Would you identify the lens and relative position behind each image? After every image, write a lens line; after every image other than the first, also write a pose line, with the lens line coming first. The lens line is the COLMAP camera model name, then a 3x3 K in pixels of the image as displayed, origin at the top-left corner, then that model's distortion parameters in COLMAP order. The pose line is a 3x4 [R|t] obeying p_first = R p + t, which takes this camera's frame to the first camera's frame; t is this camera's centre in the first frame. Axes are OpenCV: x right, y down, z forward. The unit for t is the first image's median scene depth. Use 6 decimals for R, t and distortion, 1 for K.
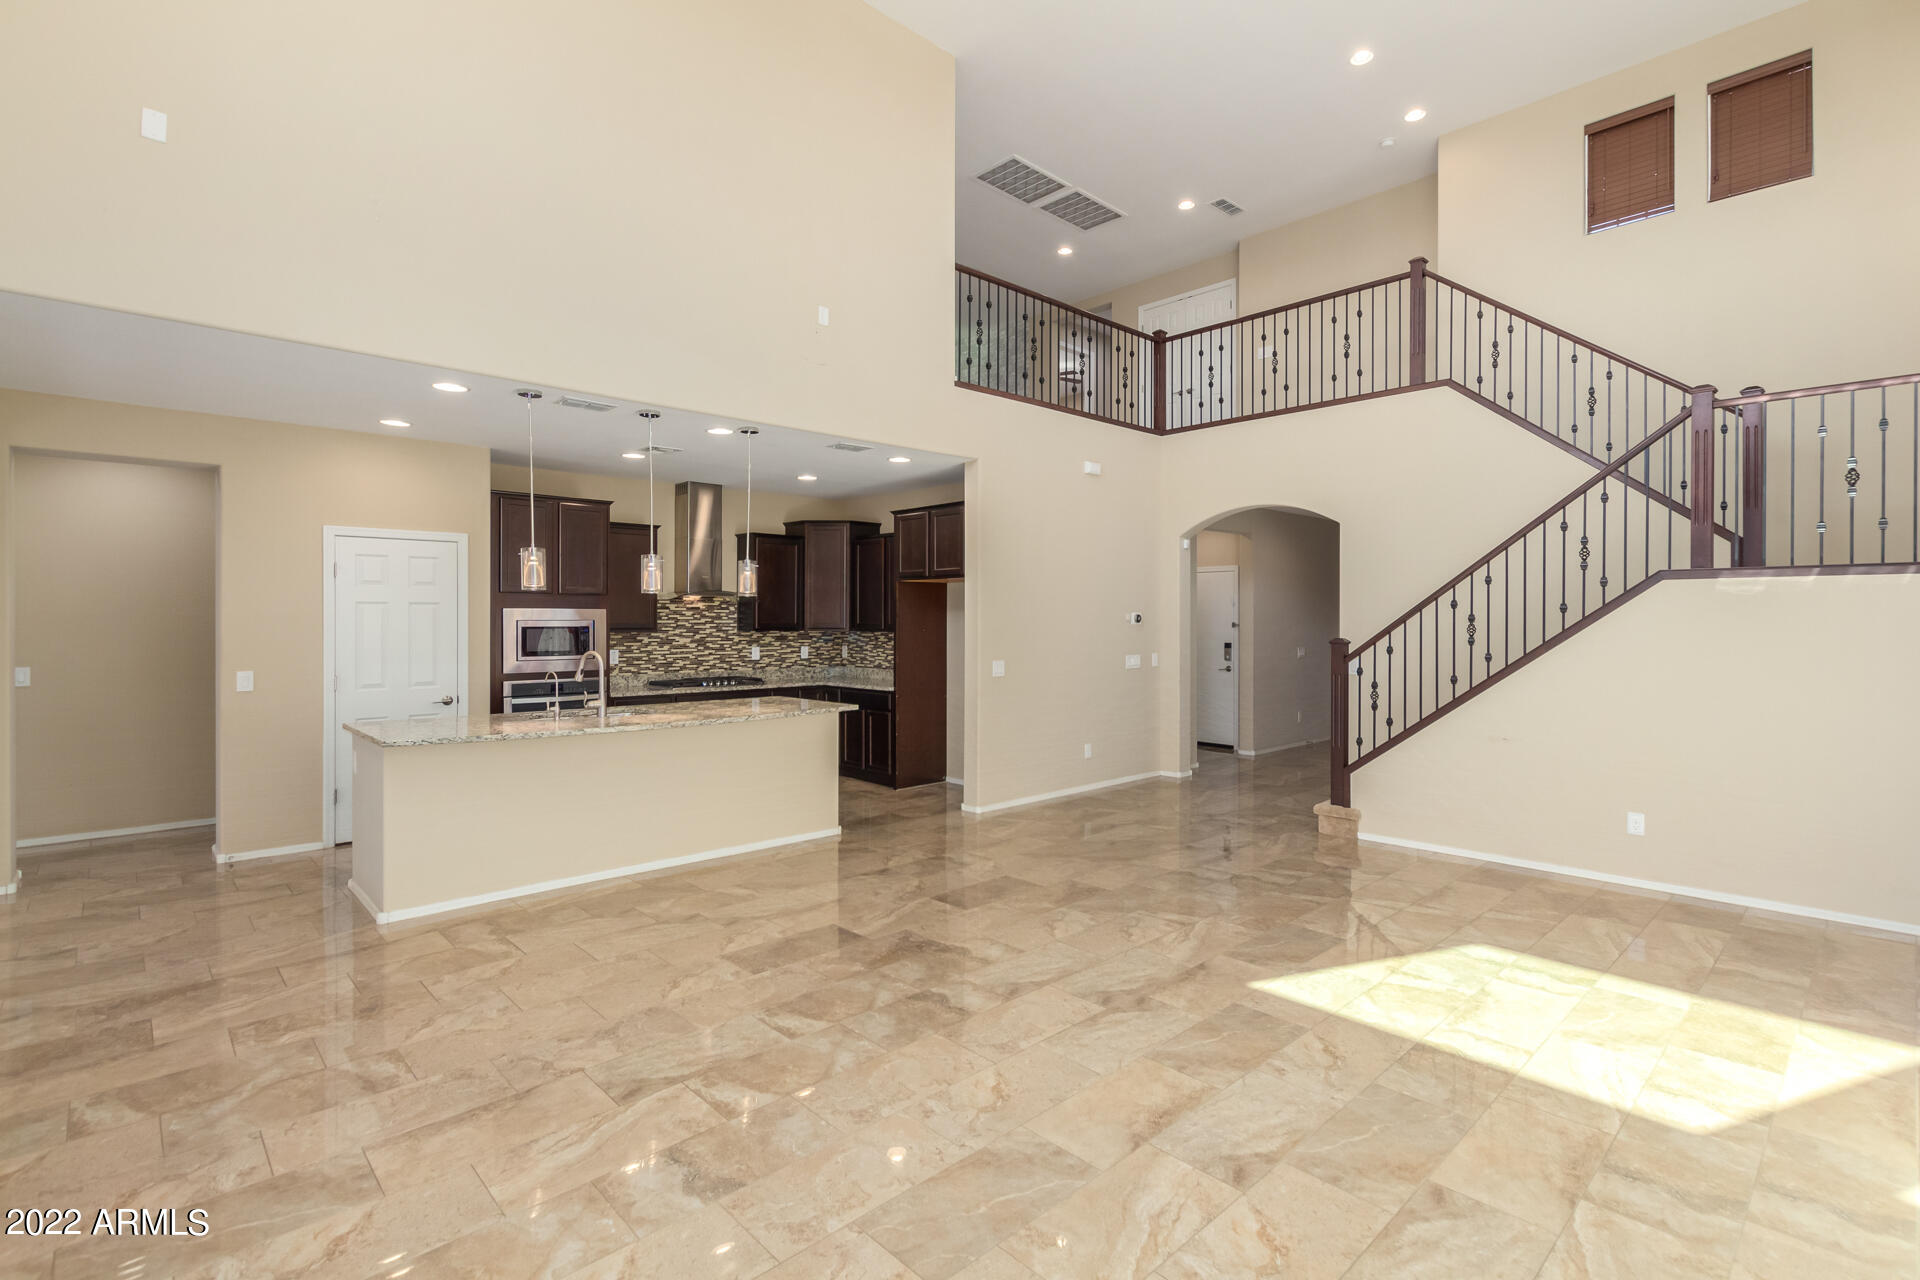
lens RADIAL K [[894.7, 0, 969.8], [0, 894.7, 621.7], [0, 0, 1]] dist [0.003742, -0.000652]
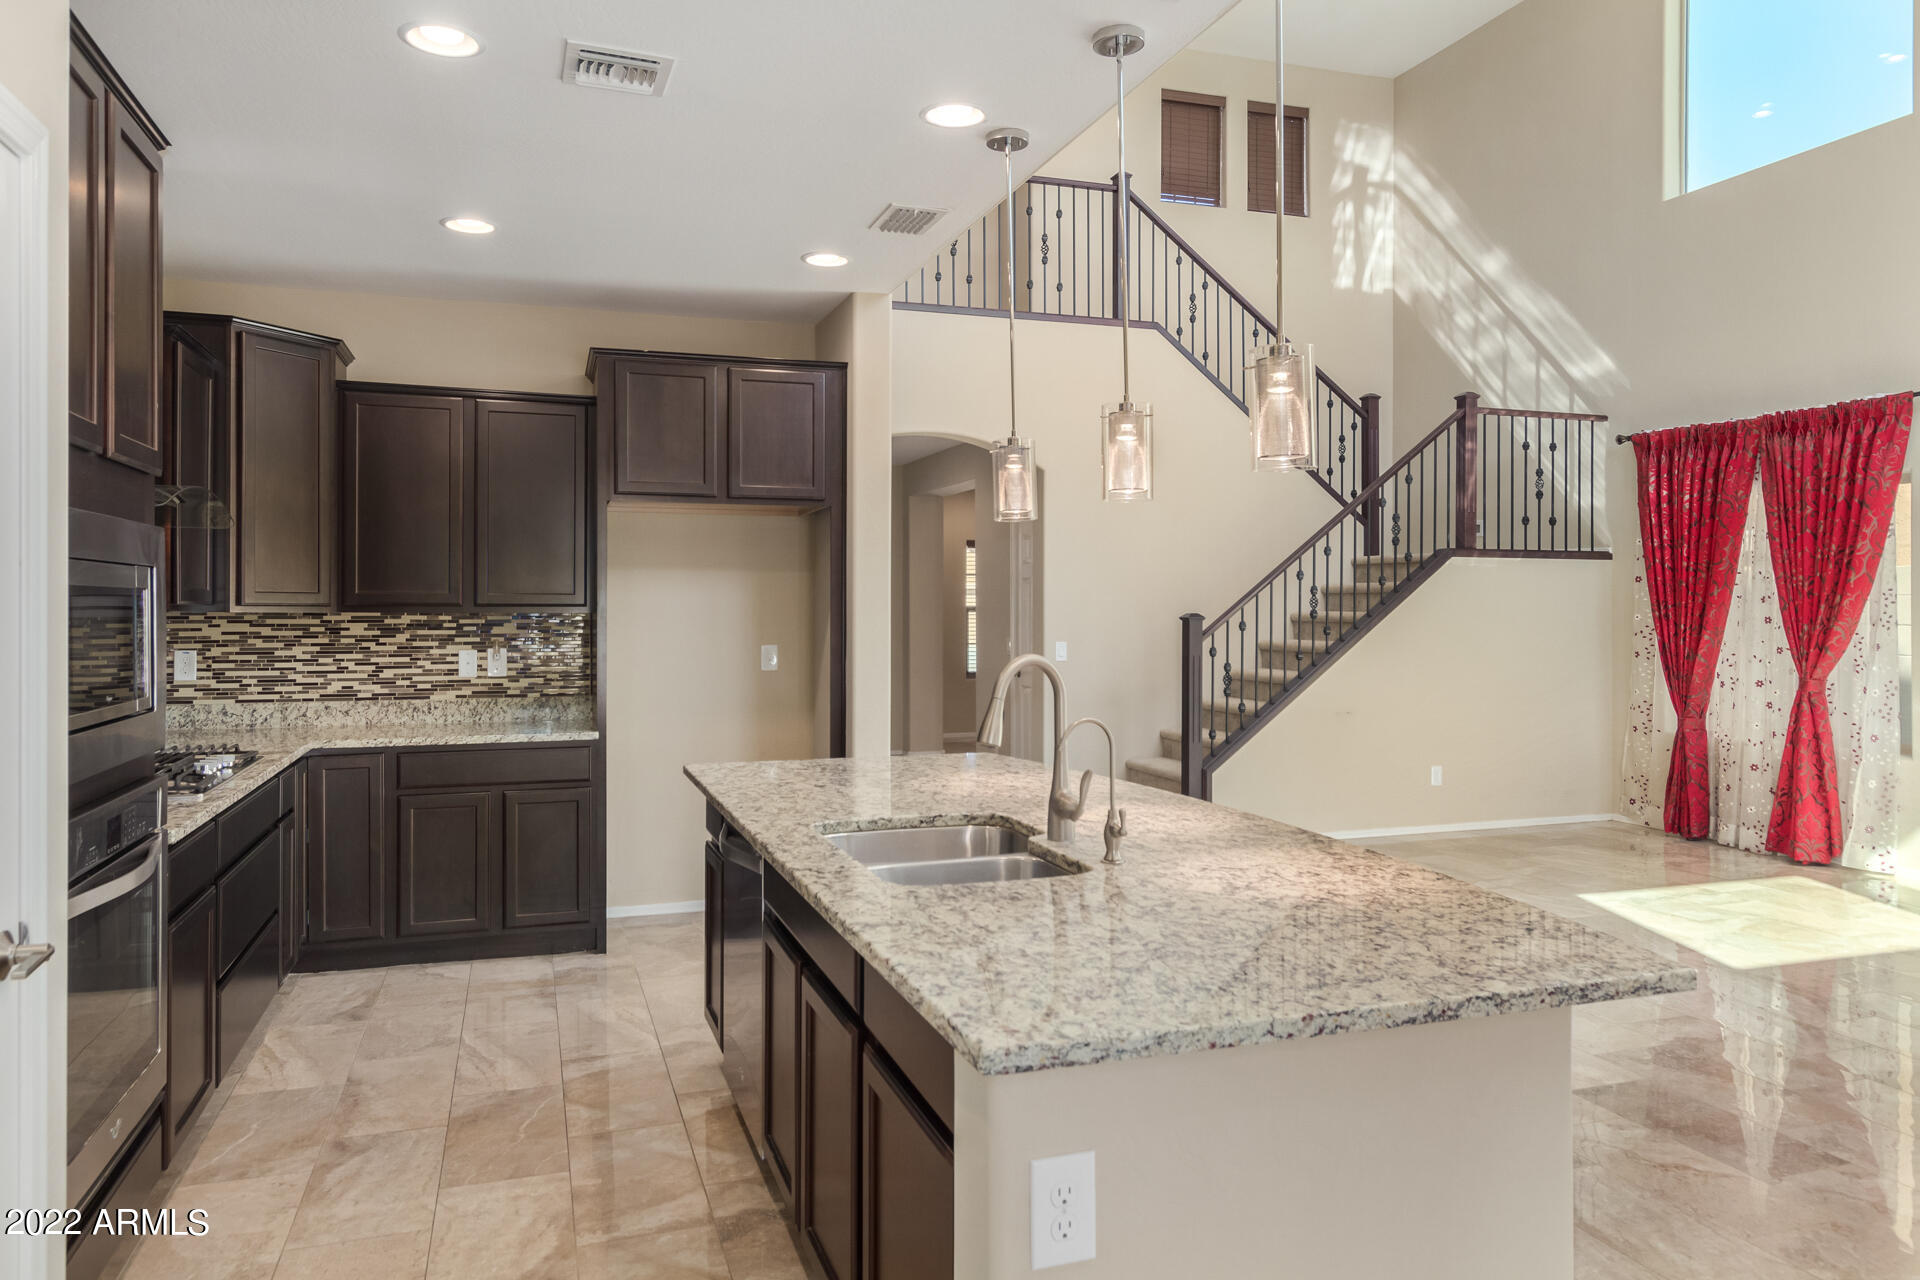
lens RADIAL K [[1265.2, 0, 938.4], [0, 1265.2, 614.2], [0, 0, 1]] dist [-0.006159, -0.002279]
pose [[0.430790, -0.005278, 0.902437, -0.829479], [0.002261, 0.999986, 0.004769, 0.014734], [-0.902449, -0.000014, 0.430796, 0.783233]]
